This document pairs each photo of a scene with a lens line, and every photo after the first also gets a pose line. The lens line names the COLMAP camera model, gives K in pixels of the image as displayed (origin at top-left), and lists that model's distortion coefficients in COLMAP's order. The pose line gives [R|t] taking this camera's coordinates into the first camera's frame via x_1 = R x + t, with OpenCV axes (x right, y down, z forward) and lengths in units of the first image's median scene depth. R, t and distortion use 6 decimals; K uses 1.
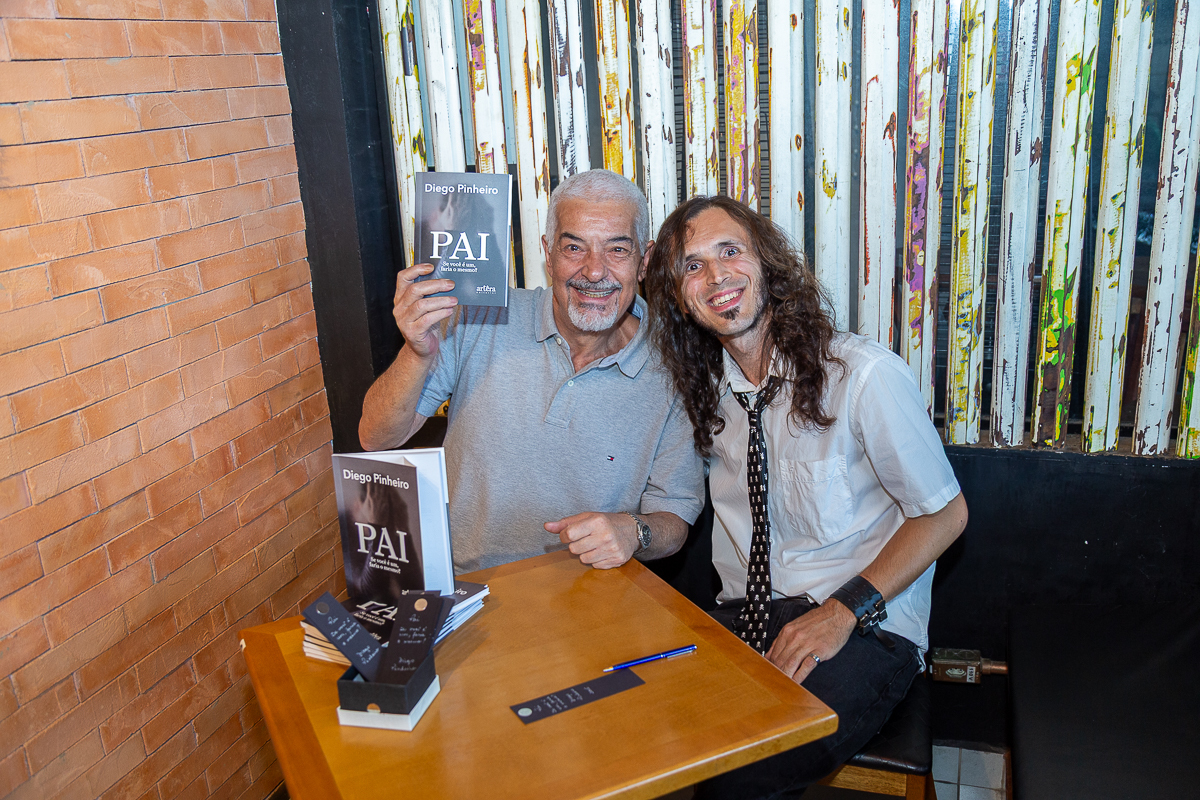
lens RADIAL K [[1062.1, 0, 606.6], [0, 1062.1, 411.7], [0, 0, 1]] dist [-0.012554, 0.015157]
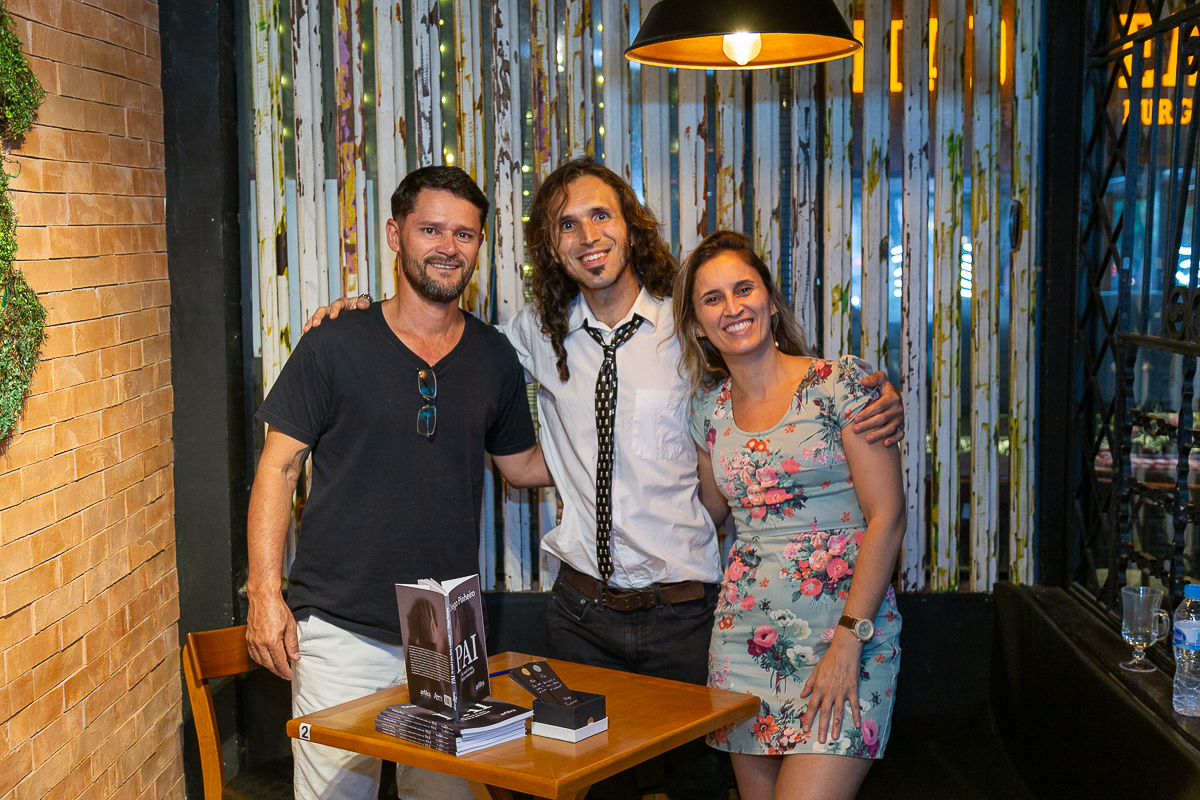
lens RADIAL K [[1604.3, 0, 612.0], [0, 1604.3, 414.2], [0, 0, 1]] dist [0.032823, 0.000000]
pose [[0.954324, 0.014328, 0.298431, -0.397472], [0.047878, 0.978607, -0.200088, 0.197608], [-0.294913, 0.205237, 0.933222, -0.713513]]
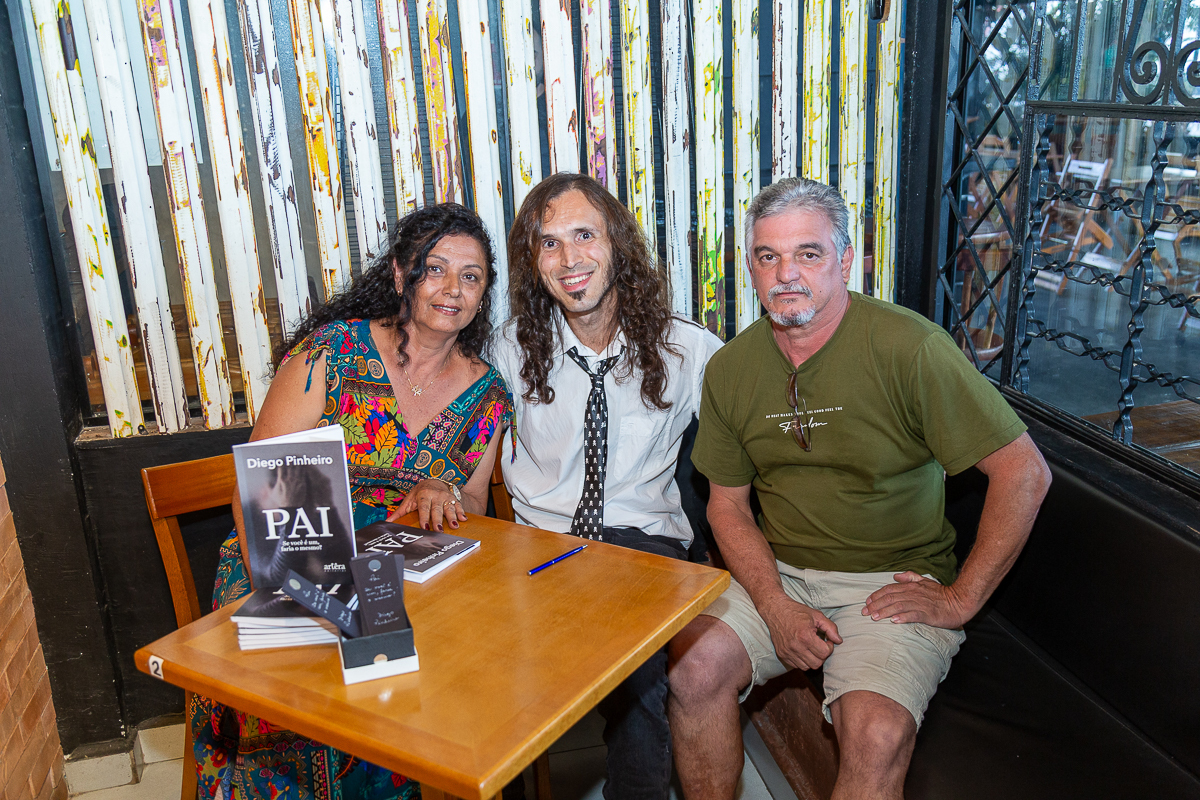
lens RADIAL K [[1124.1, 0, 608.2], [0, 1124.1, 421.8], [0, 0, 1]] dist [0.011394, 0.000000]
pose [[0.855258, -0.136846, 0.499808, -0.357492], [0.145503, 0.989117, 0.021837, 0.035918], [-0.497357, 0.054047, 0.865861, -0.072129]]
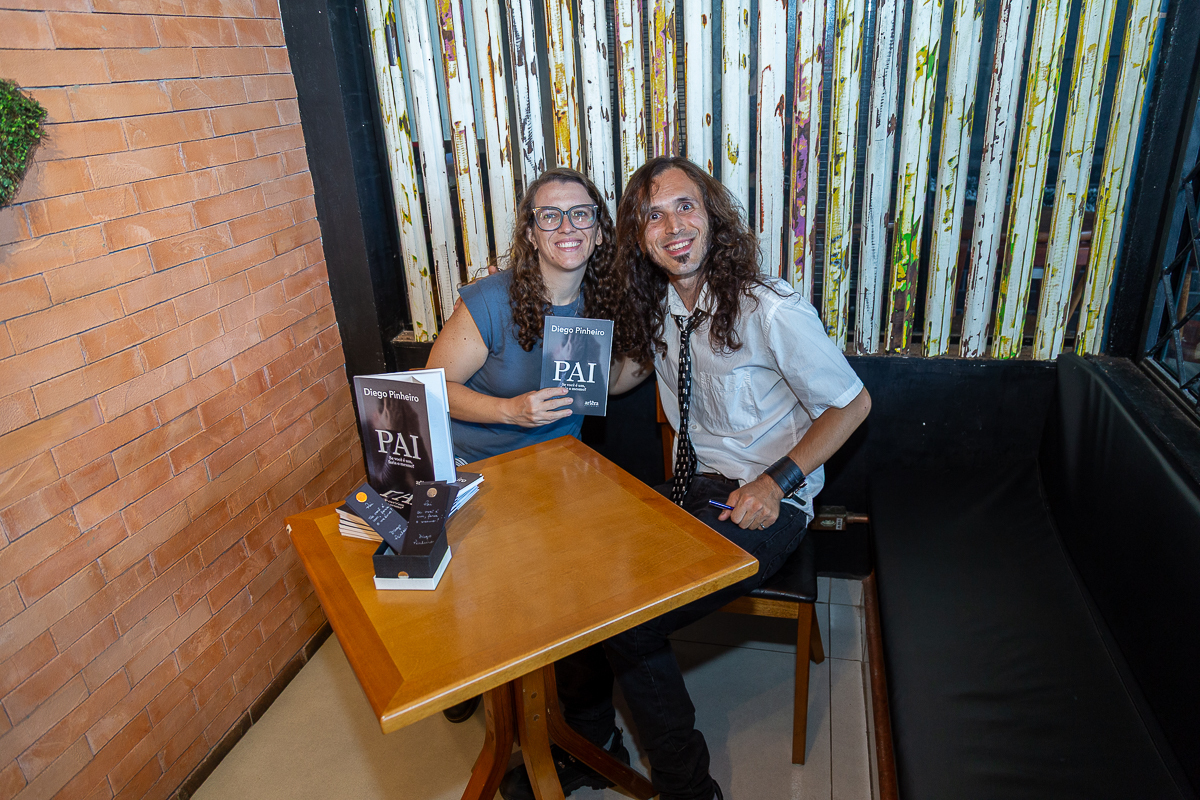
lens RADIAL K [[803.0, 0, 607.0], [0, 803.0, 404.8], [0, 0, 1]] dist [0.008487, -0.004095]
pose [[0.996703, -0.031811, 0.074646, -0.024160], [0.025268, 0.995887, 0.087008, 0.000205], [-0.077107, -0.084835, 0.993407, 0.021434]]
